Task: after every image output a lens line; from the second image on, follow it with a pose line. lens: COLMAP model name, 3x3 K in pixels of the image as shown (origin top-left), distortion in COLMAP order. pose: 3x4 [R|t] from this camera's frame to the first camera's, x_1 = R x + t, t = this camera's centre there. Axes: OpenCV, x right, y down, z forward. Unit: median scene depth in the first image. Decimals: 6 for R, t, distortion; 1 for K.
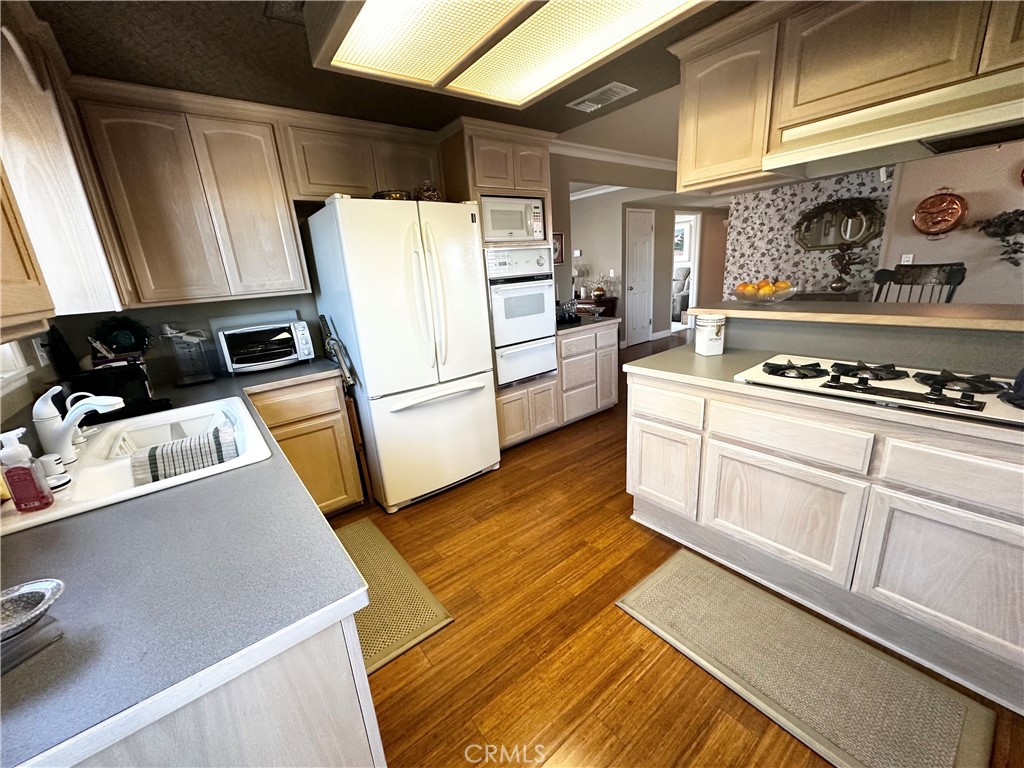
lens RADIAL K [[407.7, 0, 511.5], [0, 407.7, 384.7], [0, 0, 1]] dist [-0.001941, 0.000534]
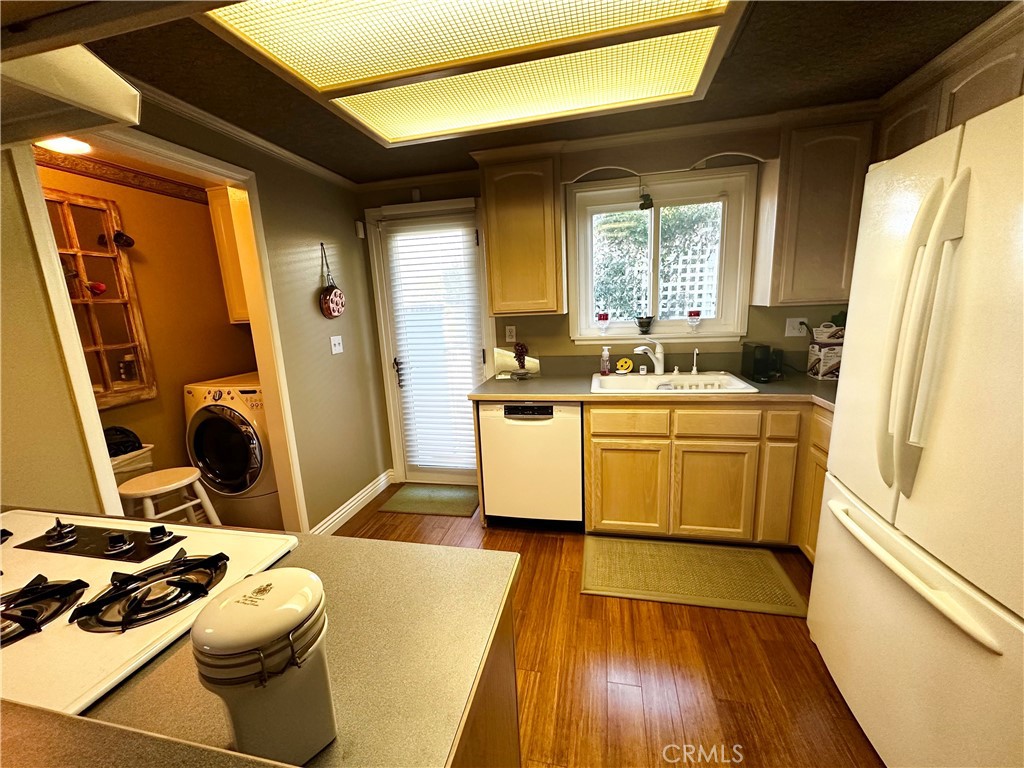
lens RADIAL K [[407.7, 0, 511.5], [0, 407.7, 384.7], [0, 0, 1]] dist [-0.001941, 0.000534]
pose [[-0.769779, 0.225247, -0.597247, 0.426254], [-0.077789, 0.895591, 0.438025, -0.341547], [0.633552, 0.383642, -0.671886, 1.047837]]
